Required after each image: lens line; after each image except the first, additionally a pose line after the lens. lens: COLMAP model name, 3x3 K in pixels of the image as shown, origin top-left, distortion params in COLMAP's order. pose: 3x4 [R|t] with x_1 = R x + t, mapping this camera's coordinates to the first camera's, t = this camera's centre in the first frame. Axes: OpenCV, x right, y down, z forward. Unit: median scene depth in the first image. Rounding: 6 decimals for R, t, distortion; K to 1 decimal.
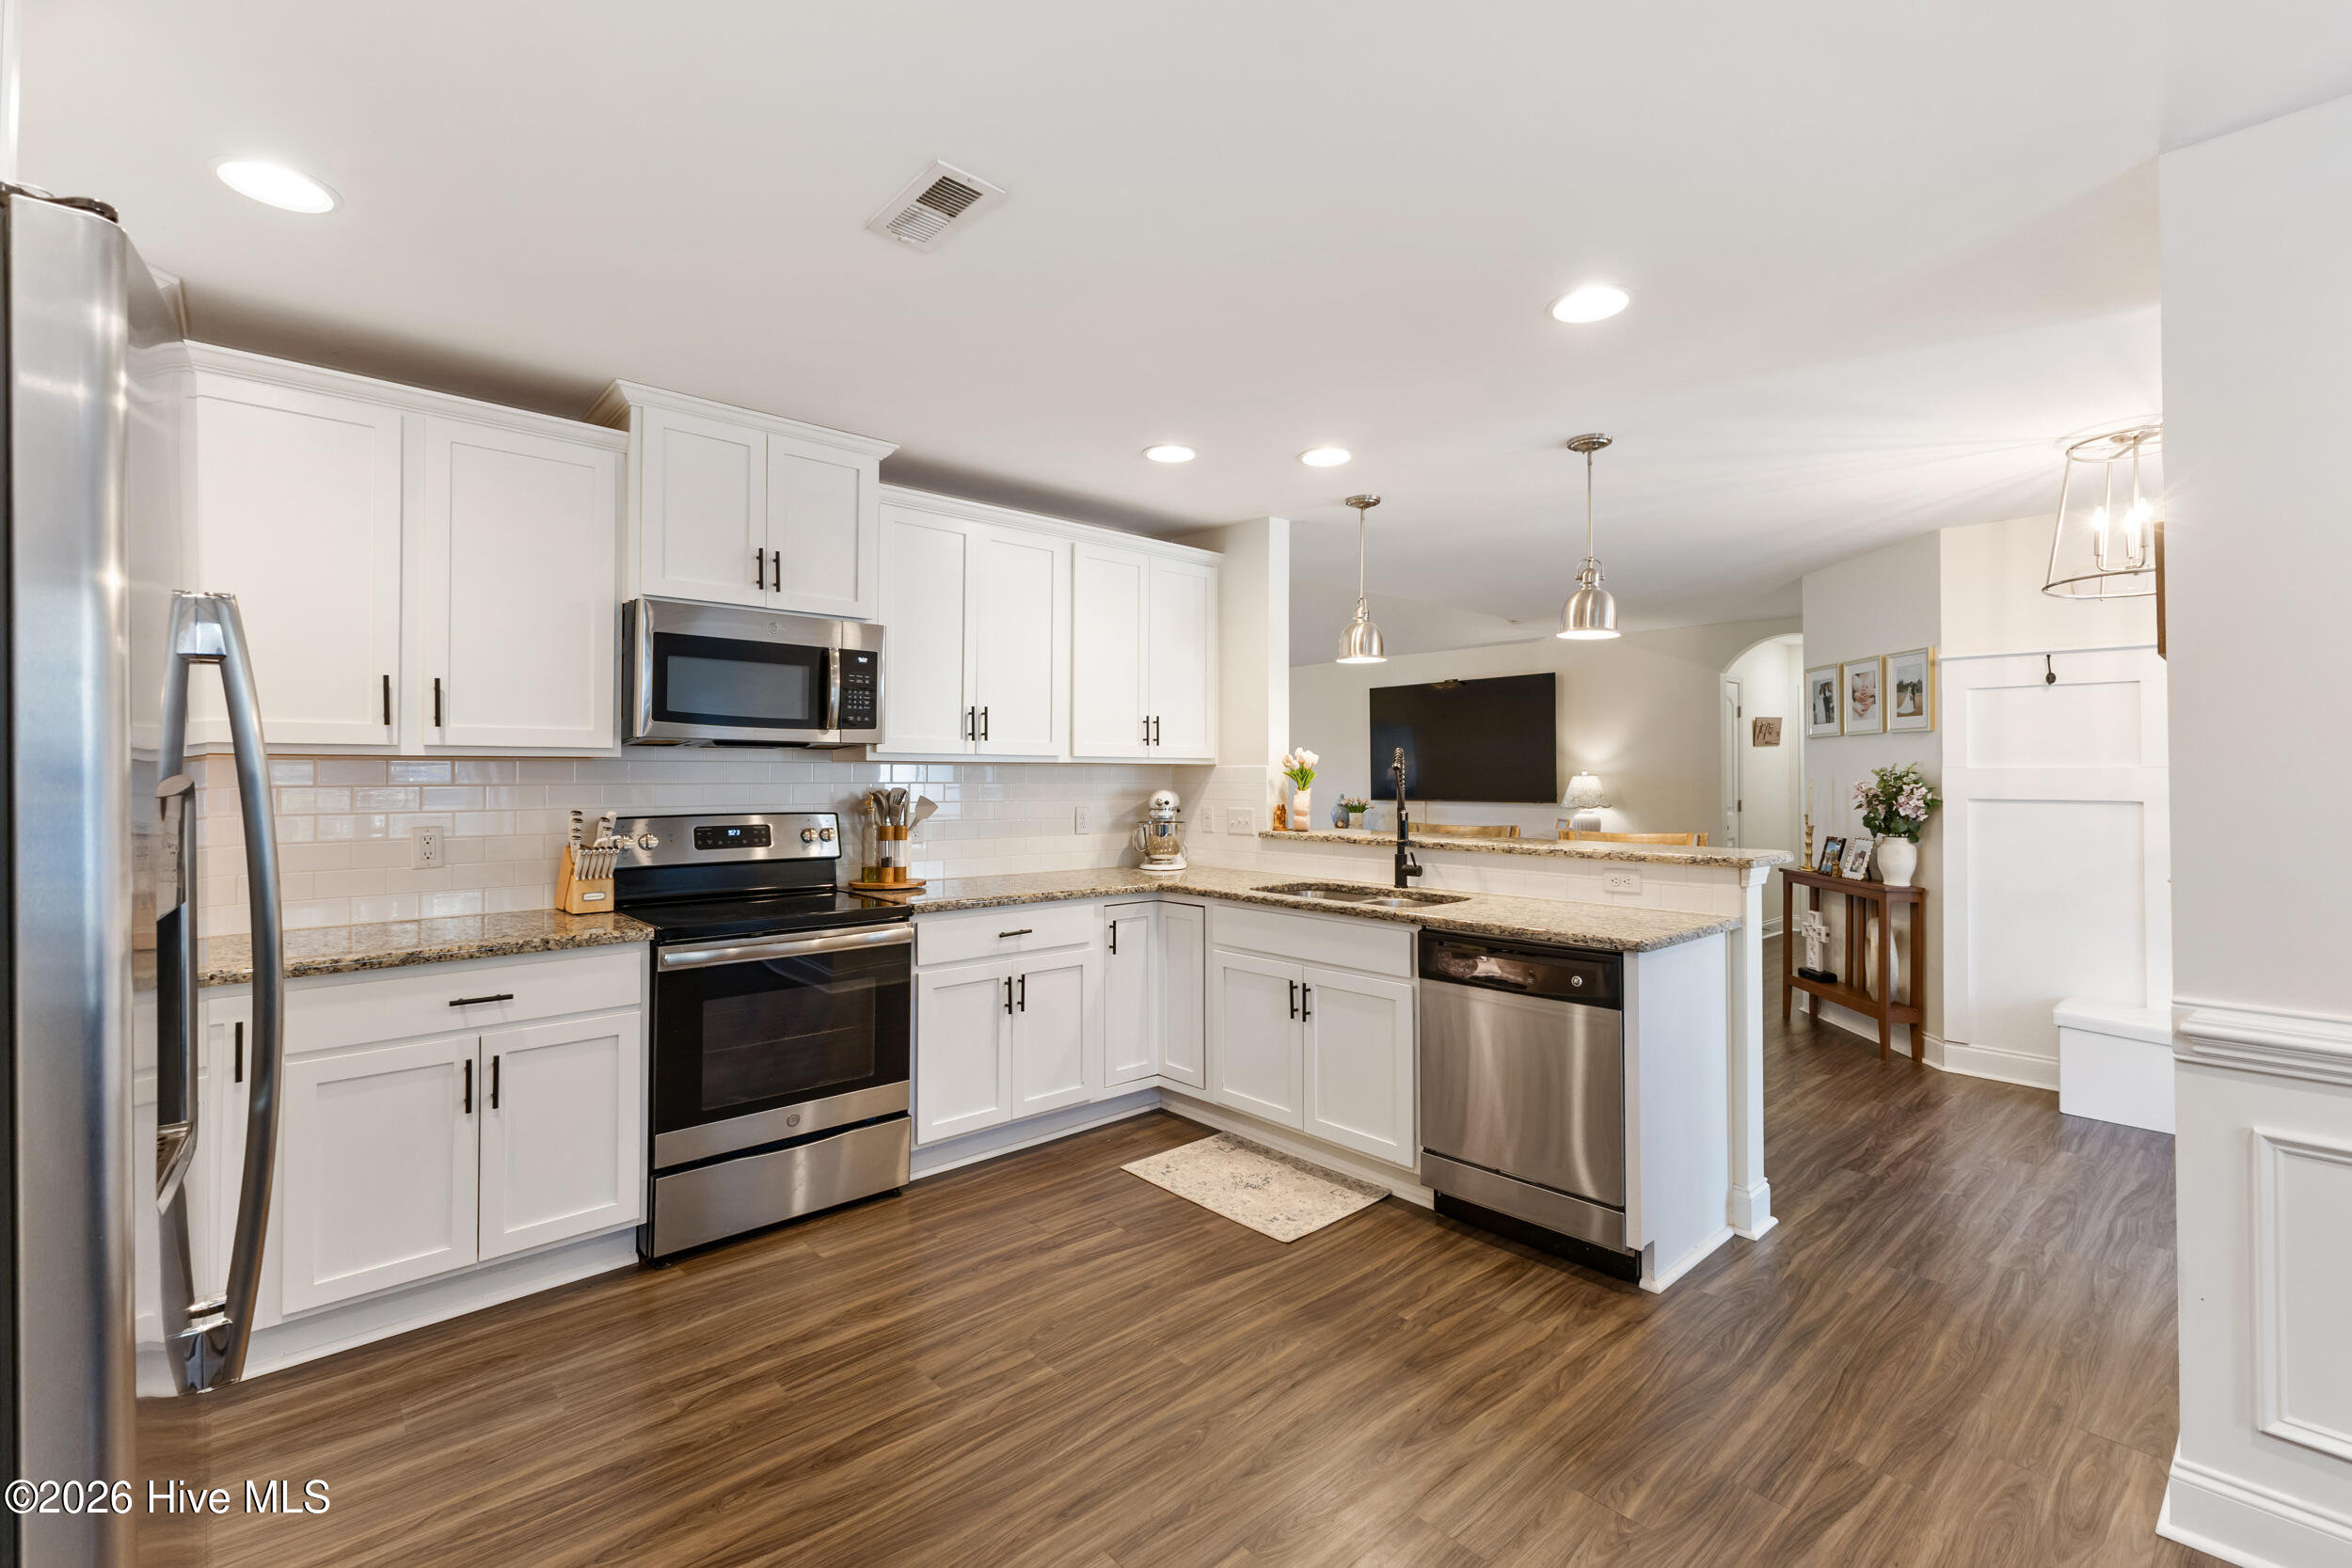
lens RADIAL K [[1015.1, 0, 1183.5], [0, 1015.1, 764.7], [0, 0, 1]] dist [0.006390, -0.000038]
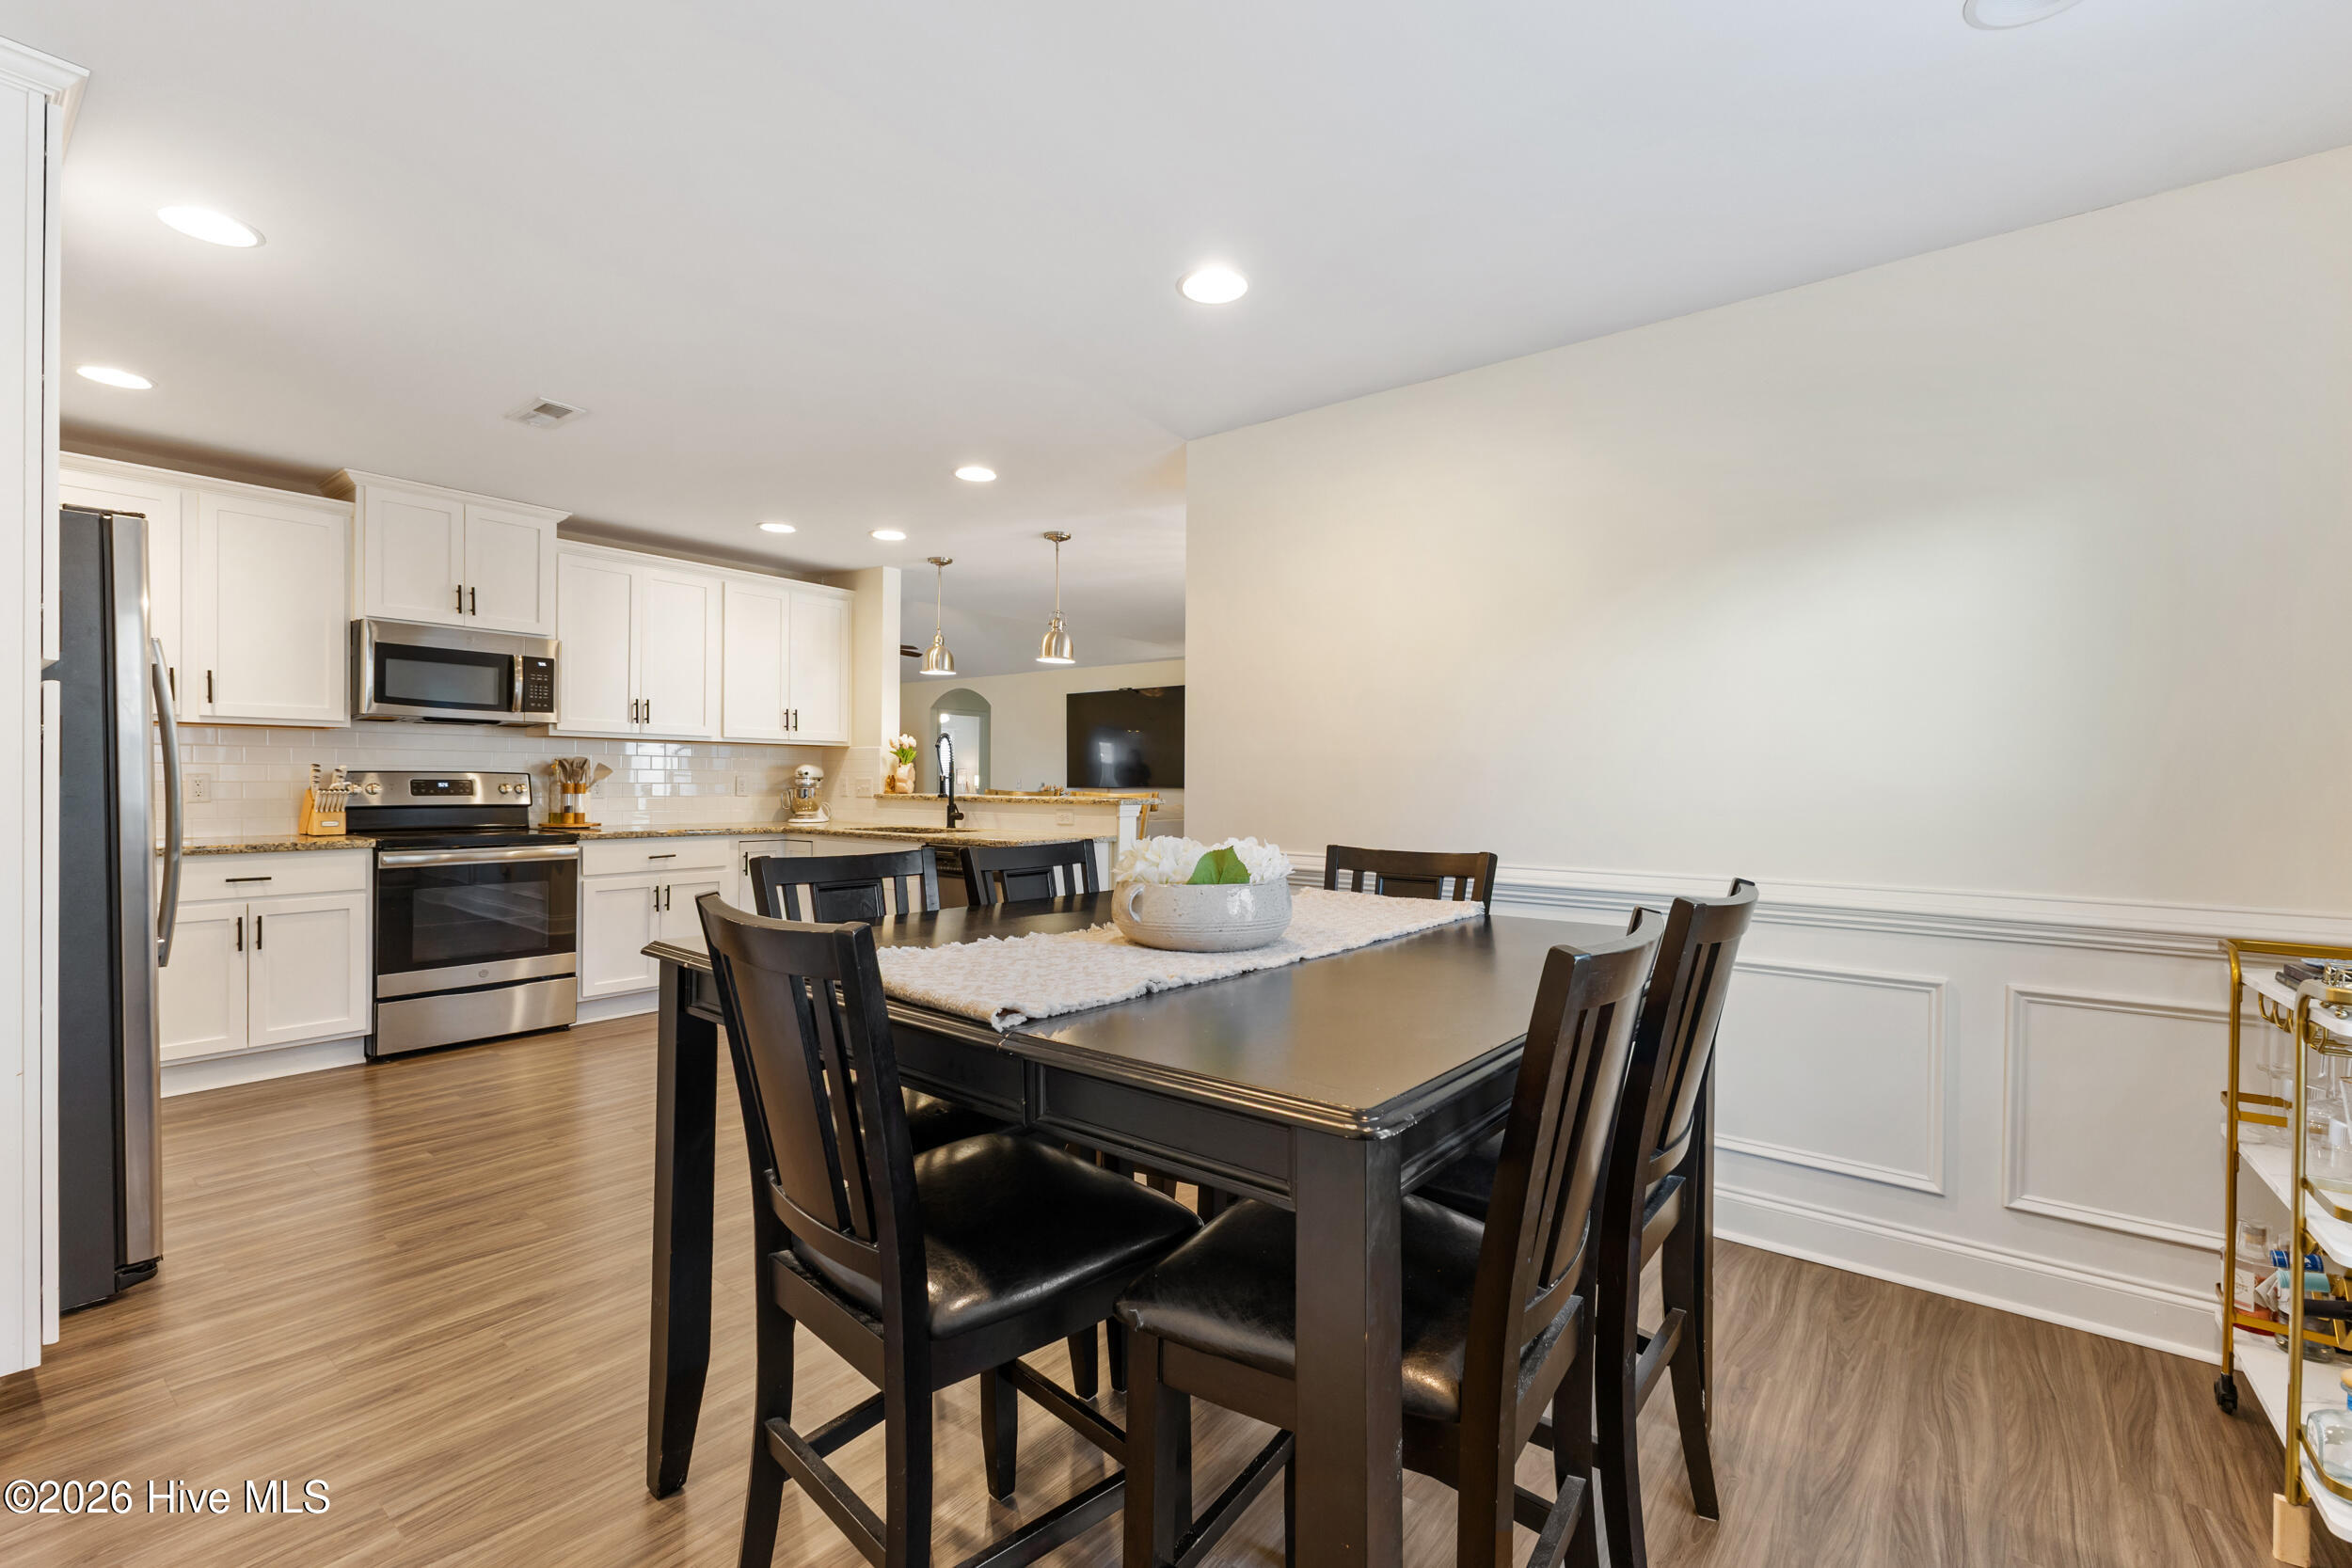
lens RADIAL K [[1005.6, 0, 1176.8], [0, 1005.6, 789.5], [0, 0, 1]] dist [0.008852, -0.000064]
pose [[0.984672, 0.005250, 0.174338, 0.320367], [-0.008733, 0.999777, 0.019218, 0.038745], [-0.174199, -0.020446, 0.984498, -0.563974]]
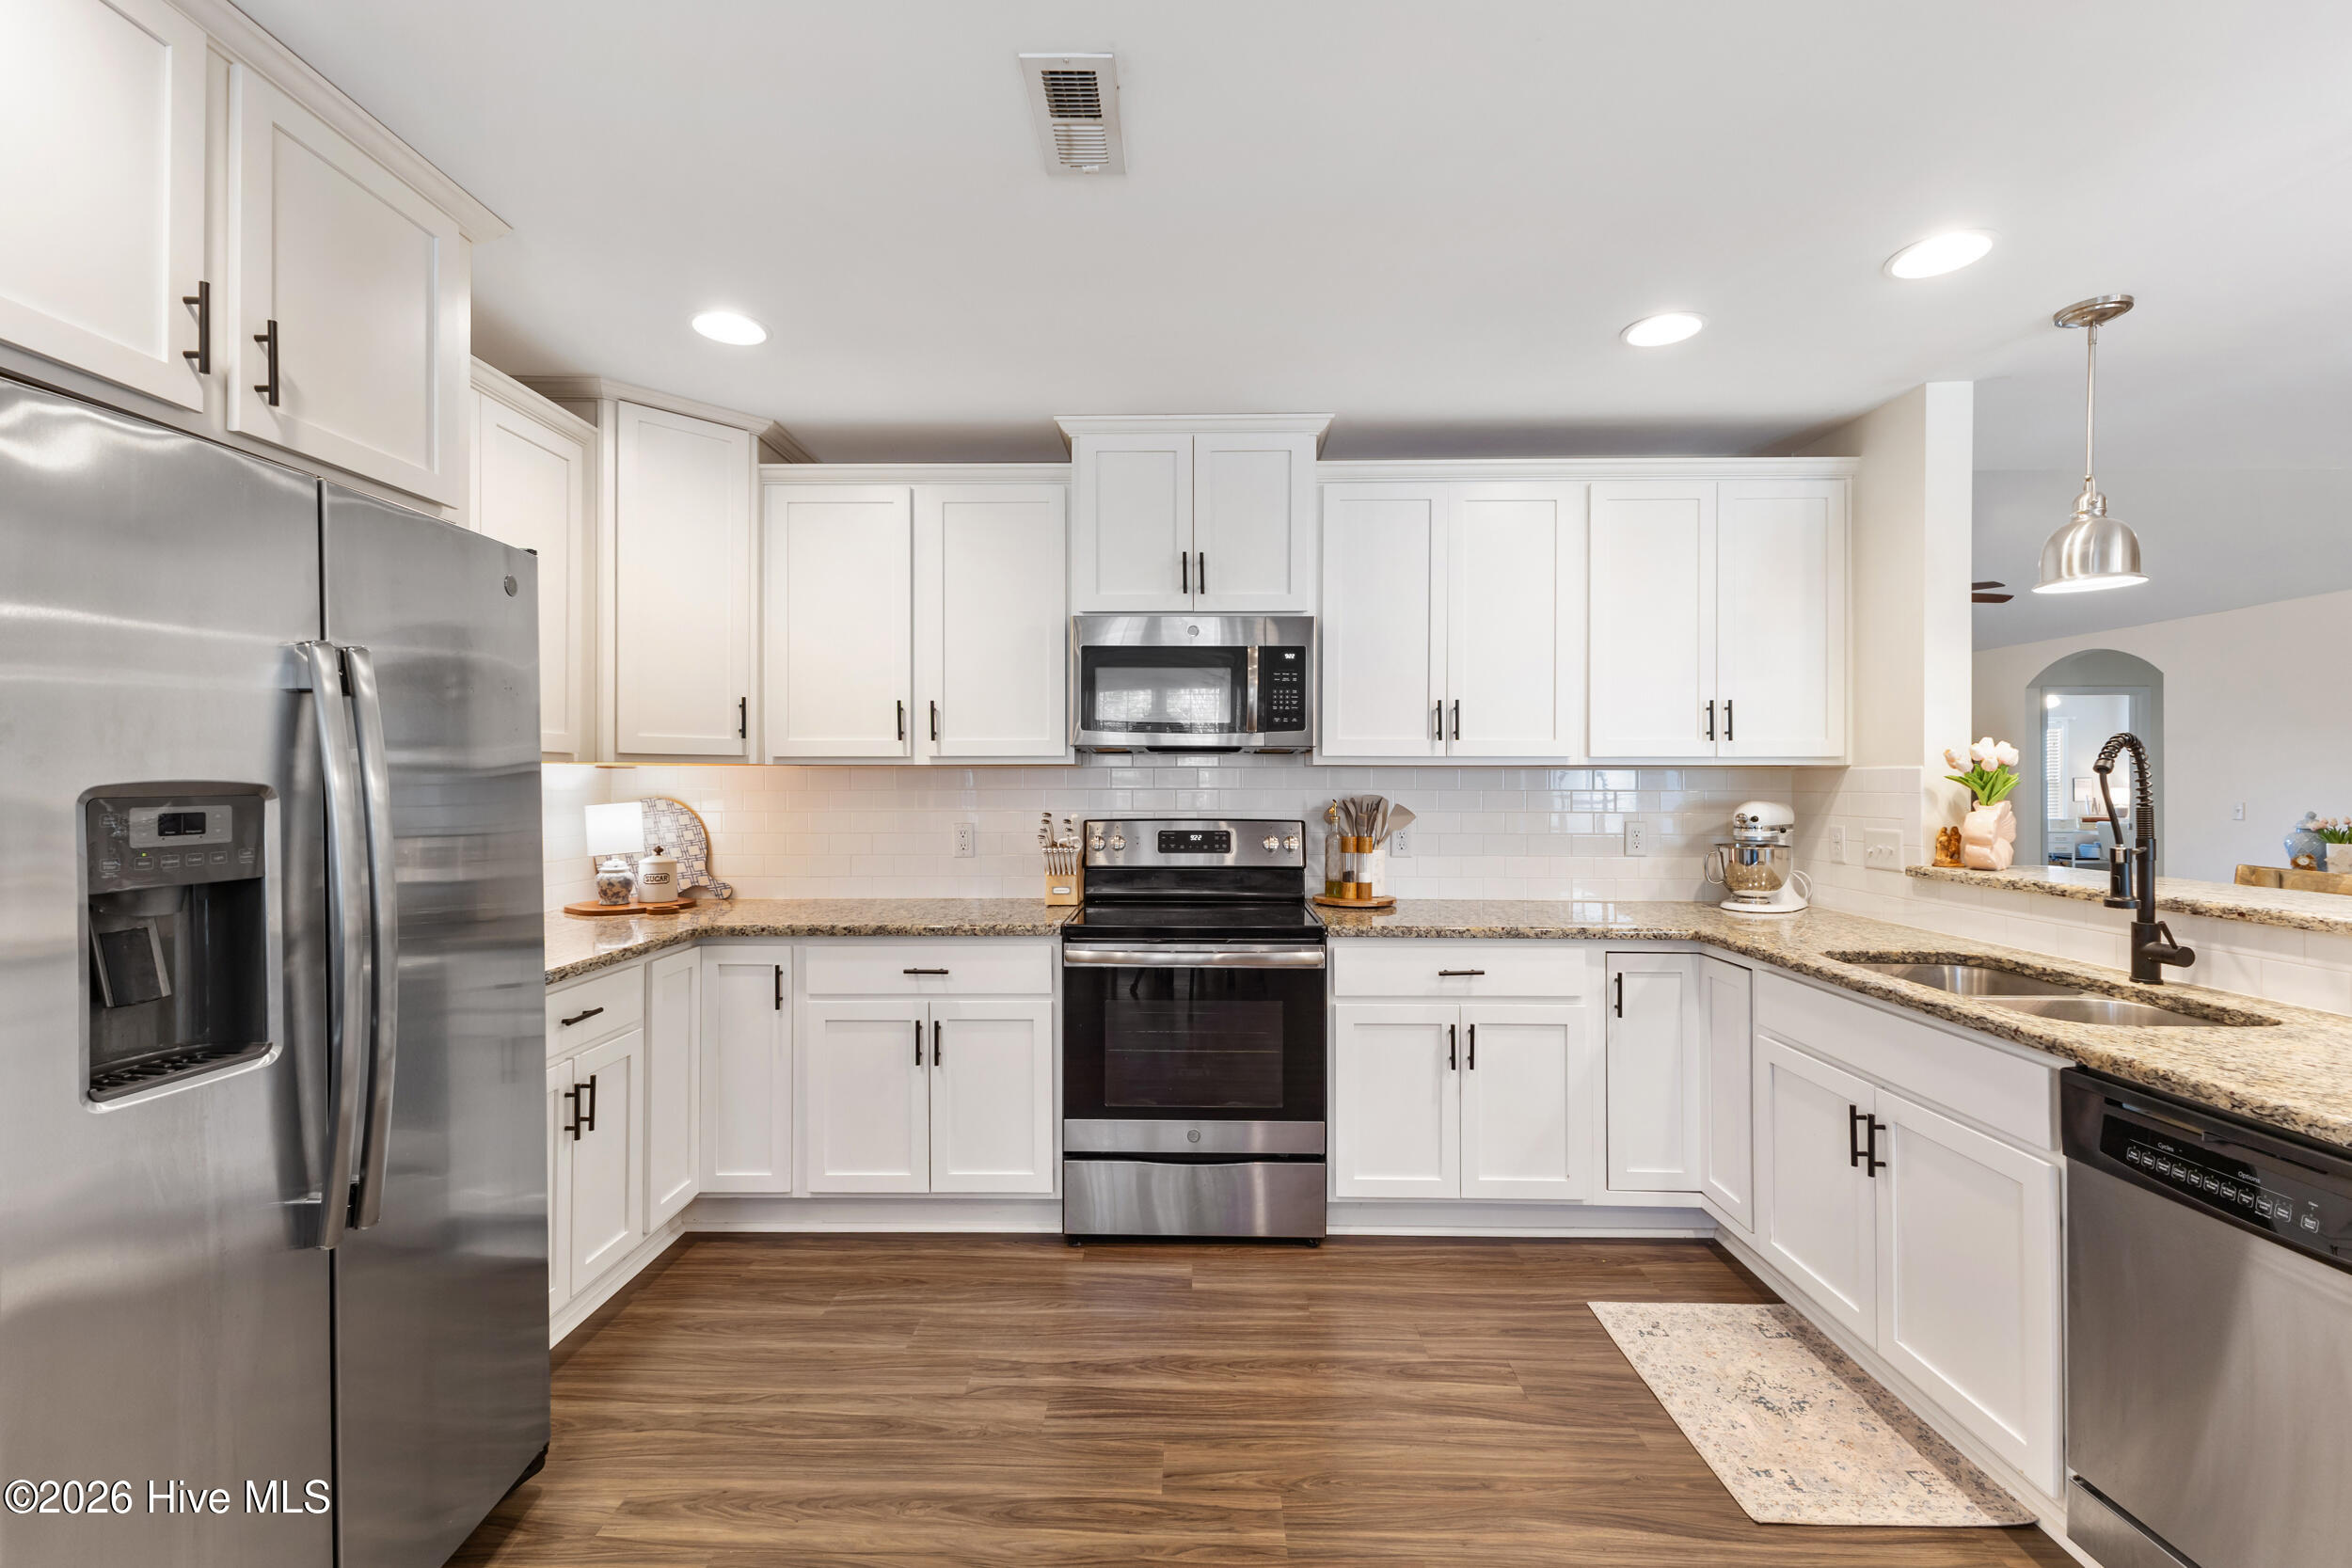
lens RADIAL K [[1006.8, 0, 1171.2], [0, 1006.8, 779.4], [0, 0, 1]] dist [0.006569, 0.000504]
pose [[0.726336, -0.001247, -0.687338, 0.236624], [0.006695, 0.999964, 0.005260, 0.003379], [0.687307, -0.008422, 0.726318, 0.259789]]
